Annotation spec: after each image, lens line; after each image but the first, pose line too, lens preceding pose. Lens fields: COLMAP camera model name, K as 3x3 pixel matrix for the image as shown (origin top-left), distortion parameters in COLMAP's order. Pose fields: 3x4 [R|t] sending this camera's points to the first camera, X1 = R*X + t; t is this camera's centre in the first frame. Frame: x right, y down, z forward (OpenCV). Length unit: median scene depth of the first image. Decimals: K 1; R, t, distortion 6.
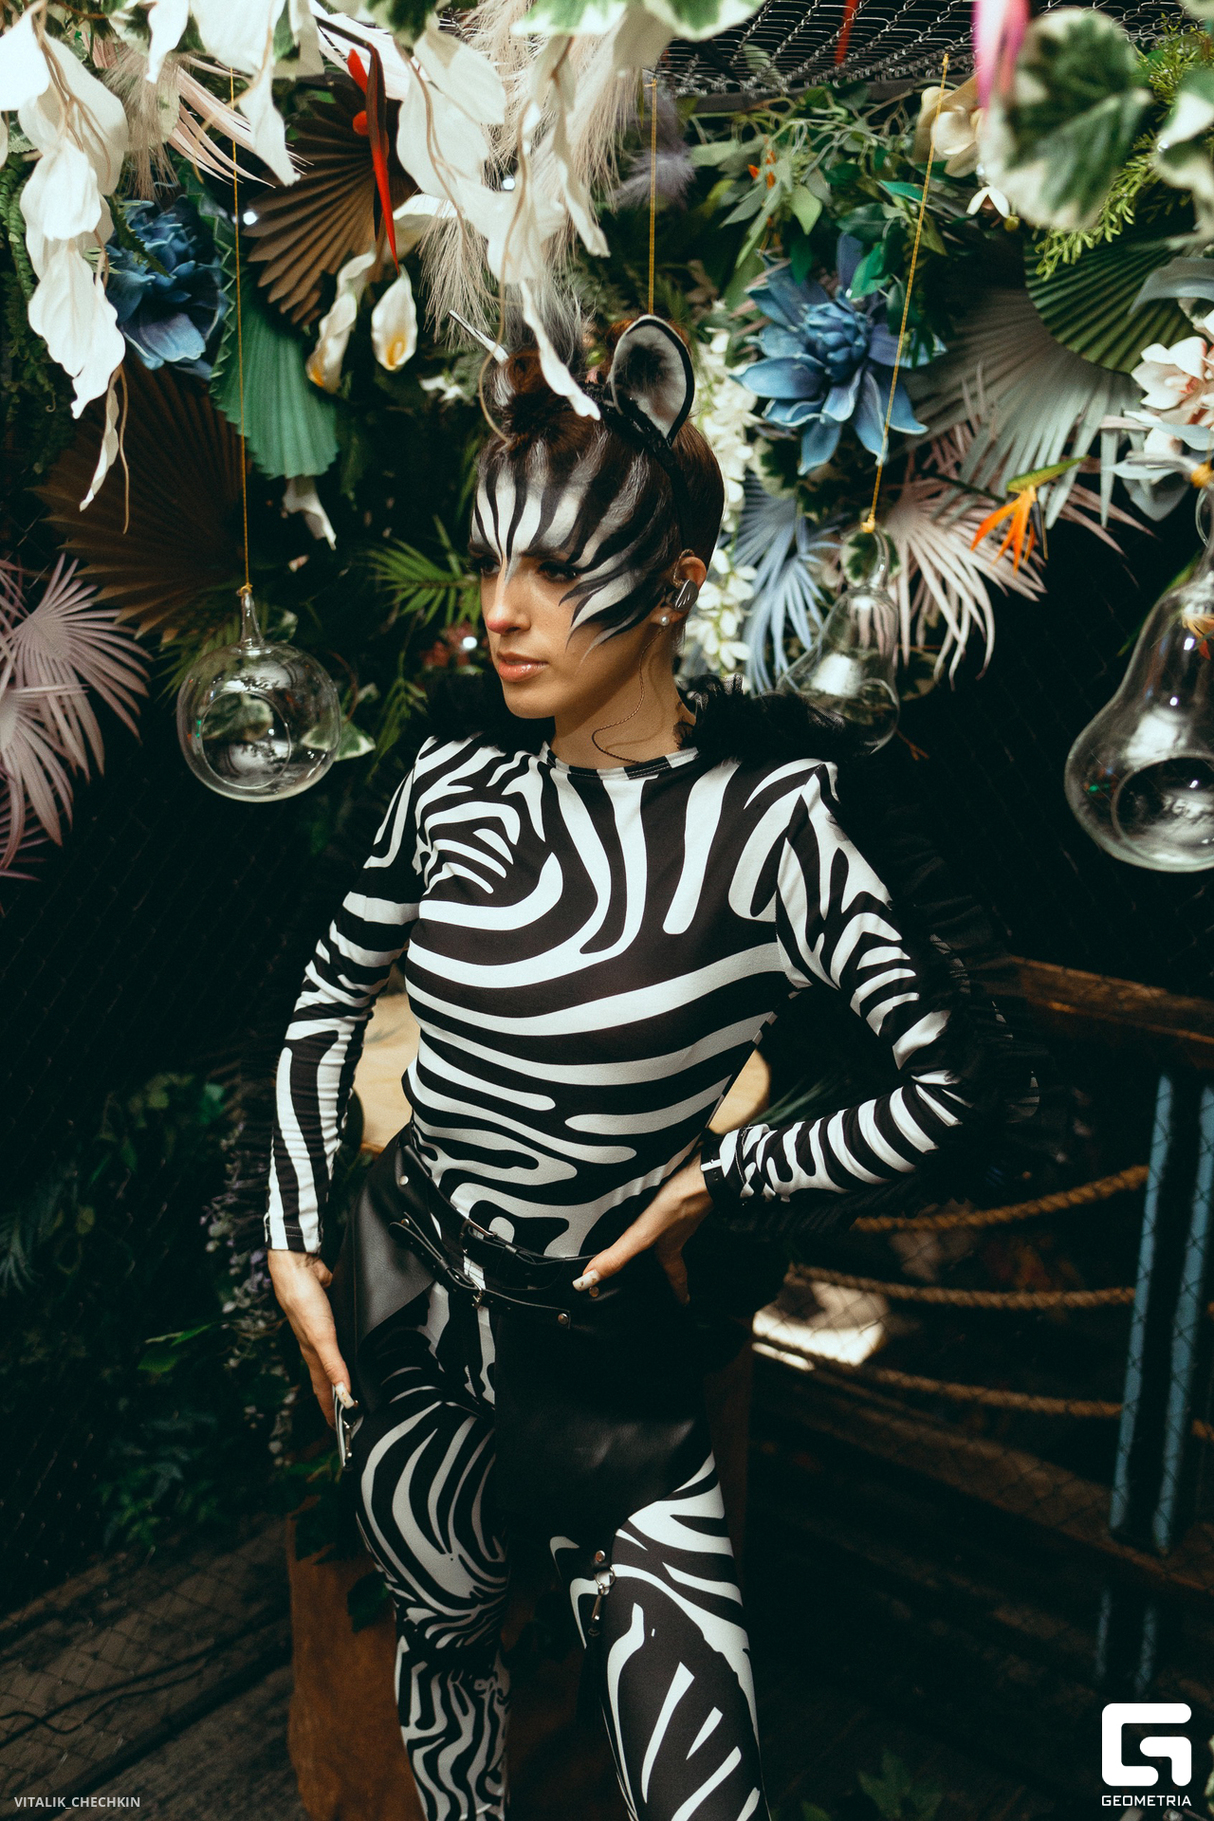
lens RADIAL K [[1748.4, 0, 604.1], [0, 1748.4, 911.1], [0, 0, 1]] dist [-0.015983, 0.000000]
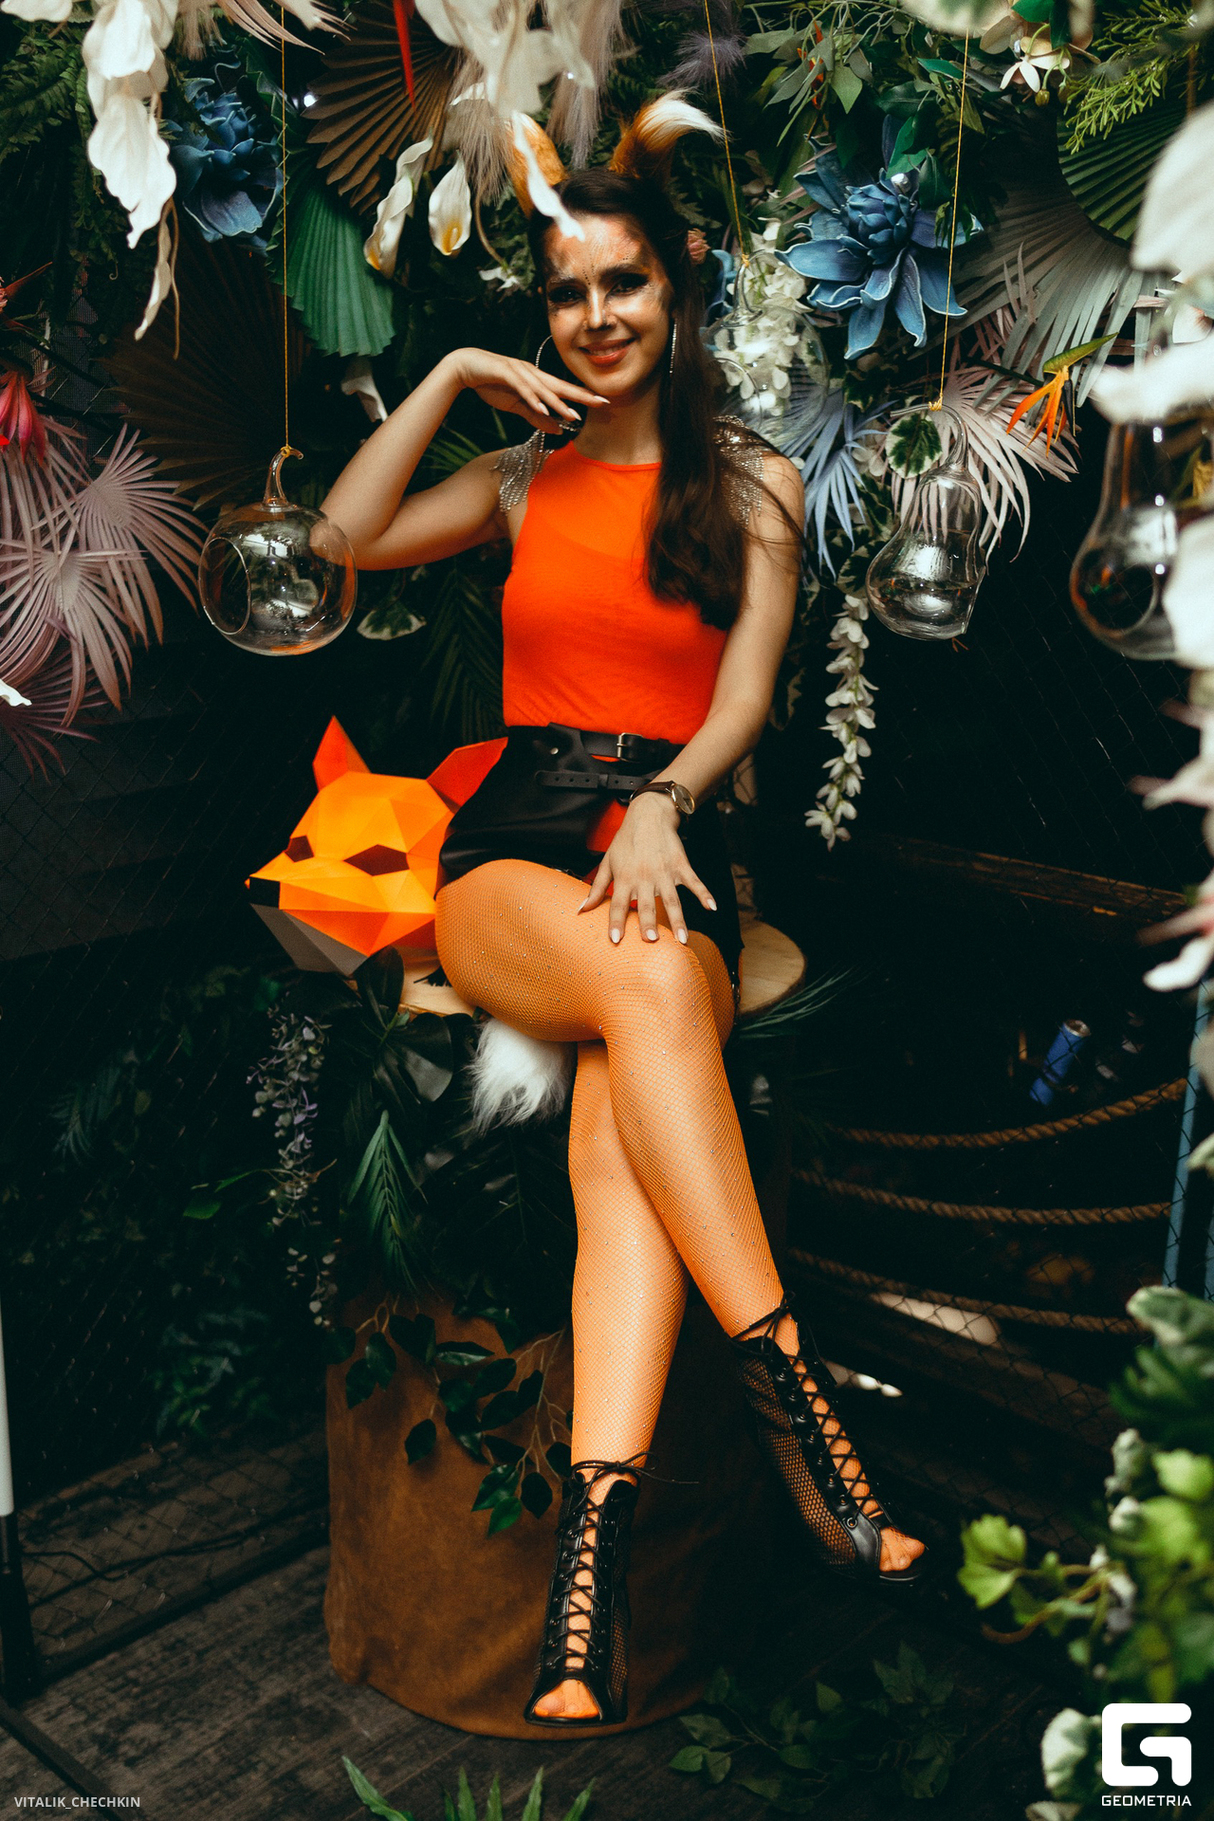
lens RADIAL K [[1879.1, 0, 598.5], [0, 1879.1, 985.9], [0, 0, 1]] dist [-0.015220, 0.000000]
pose [[0.997489, 0.029101, -0.064564, 0.051776], [-0.027019, 0.999094, 0.032886, 0.081659], [0.065463, -0.031059, 0.997372, -0.106766]]
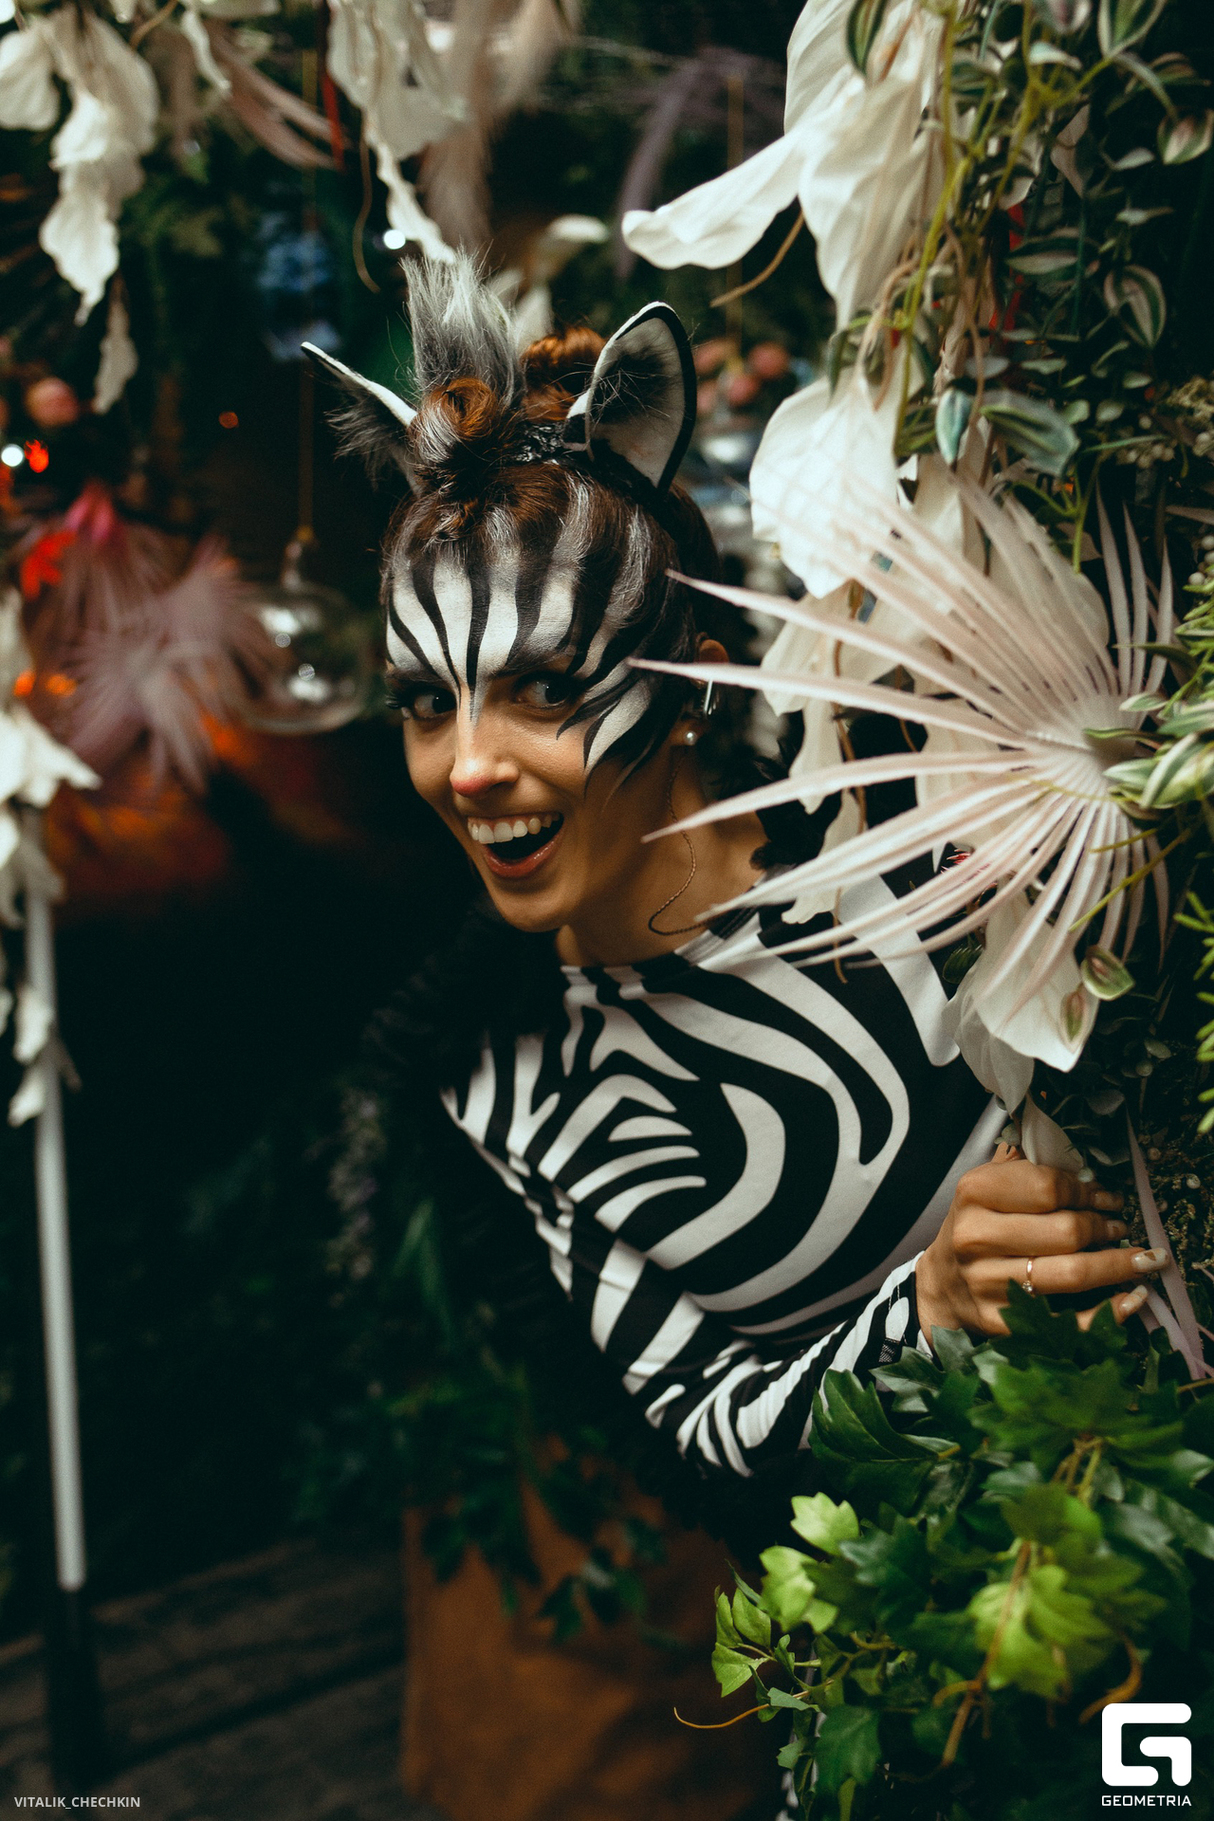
lens RADIAL K [[1774.9, 0, 597.4], [0, 1774.9, 908.1], [0, 0, 1]] dist [0.003671, 0.000000]
pose [[0.967953, 0.026295, -0.249750, 0.208647], [-0.051527, 0.994139, -0.095035, 0.124092], [0.245788, 0.104858, 0.963635, -0.019204]]
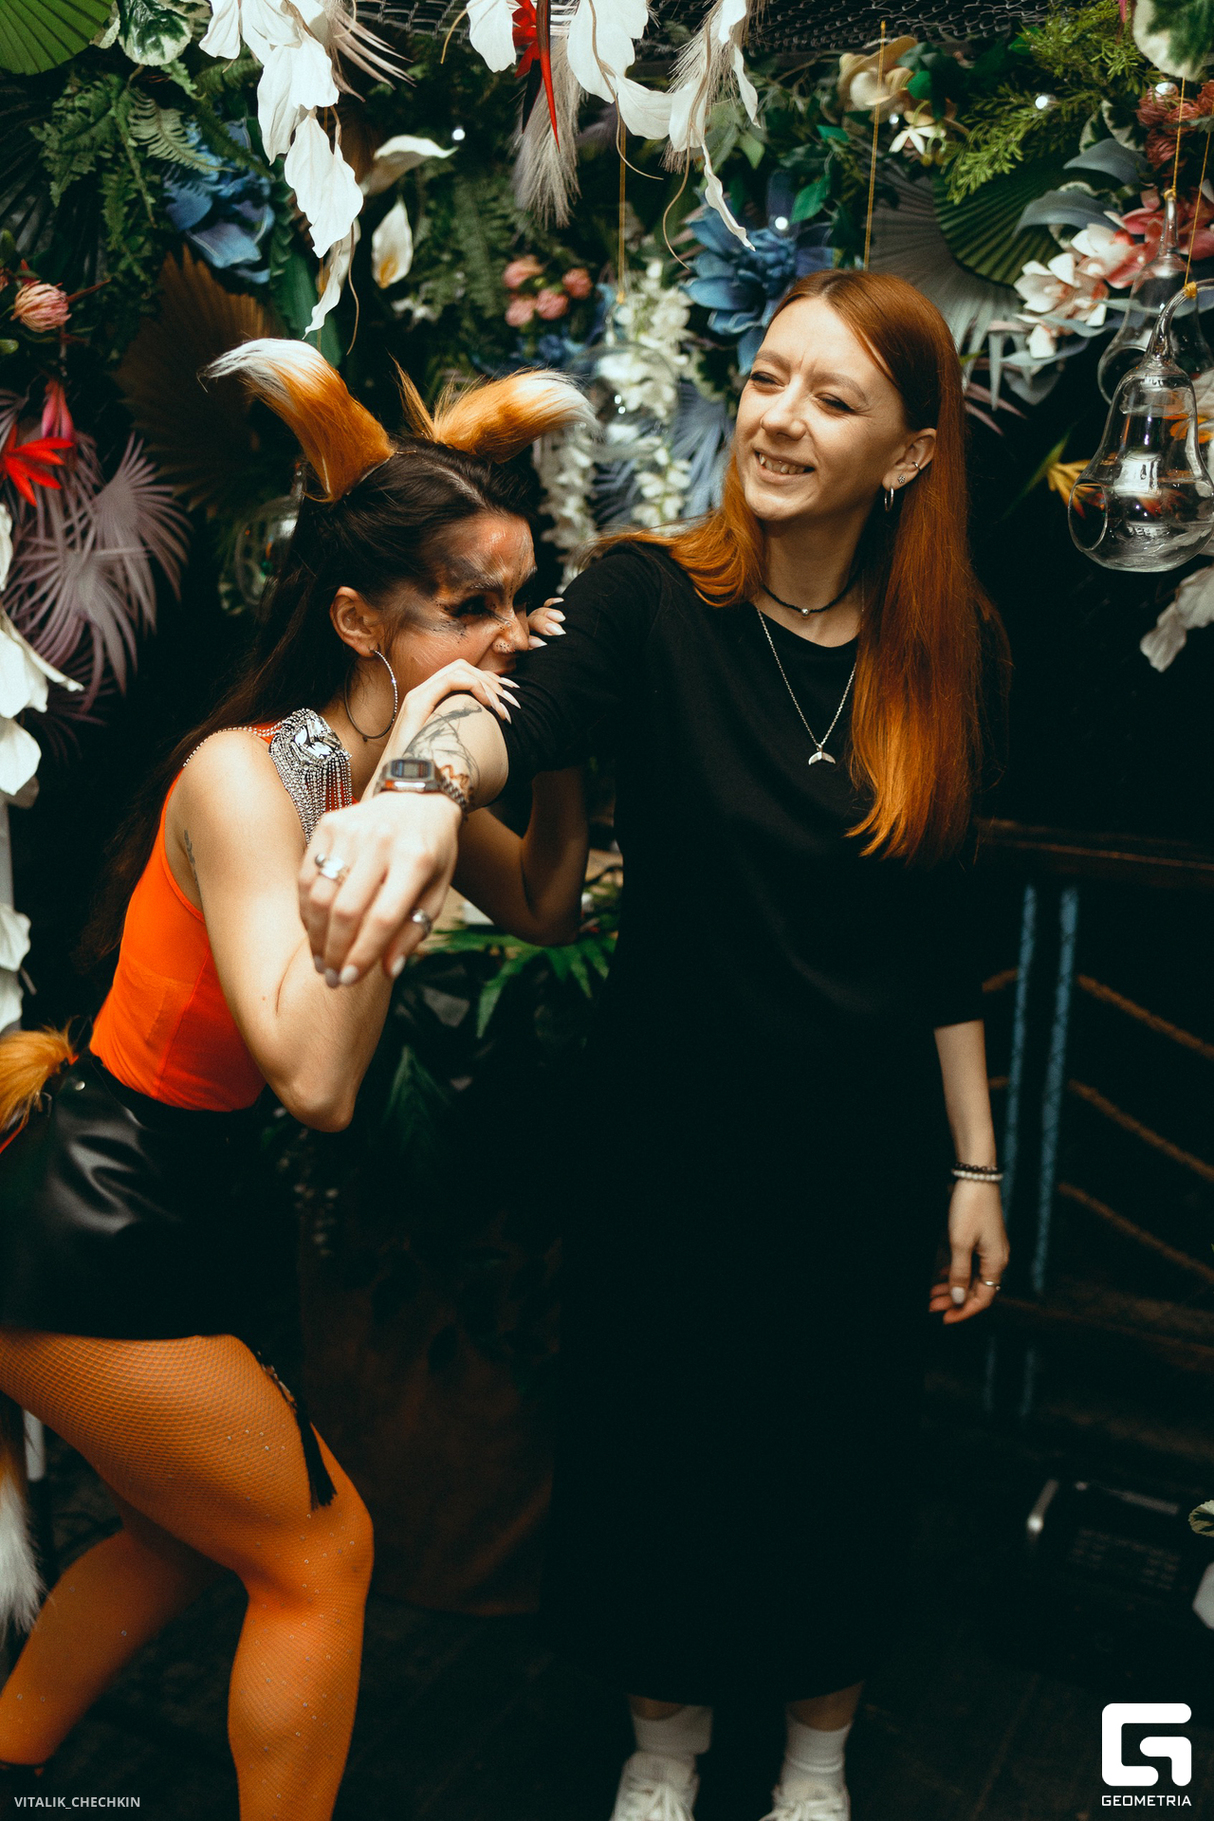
lens RADIAL K [[1748.4, 0, 617.8], [0, 1748.4, 924.9], [0, 0, 1]] dist [-0.015983, 0.000000]
pose [[0.982508, -0.050669, 0.179195, -0.203792], [0.052227, 0.998627, -0.003987, 0.128321], [-0.178747, 0.013276, 0.983806, -0.161933]]
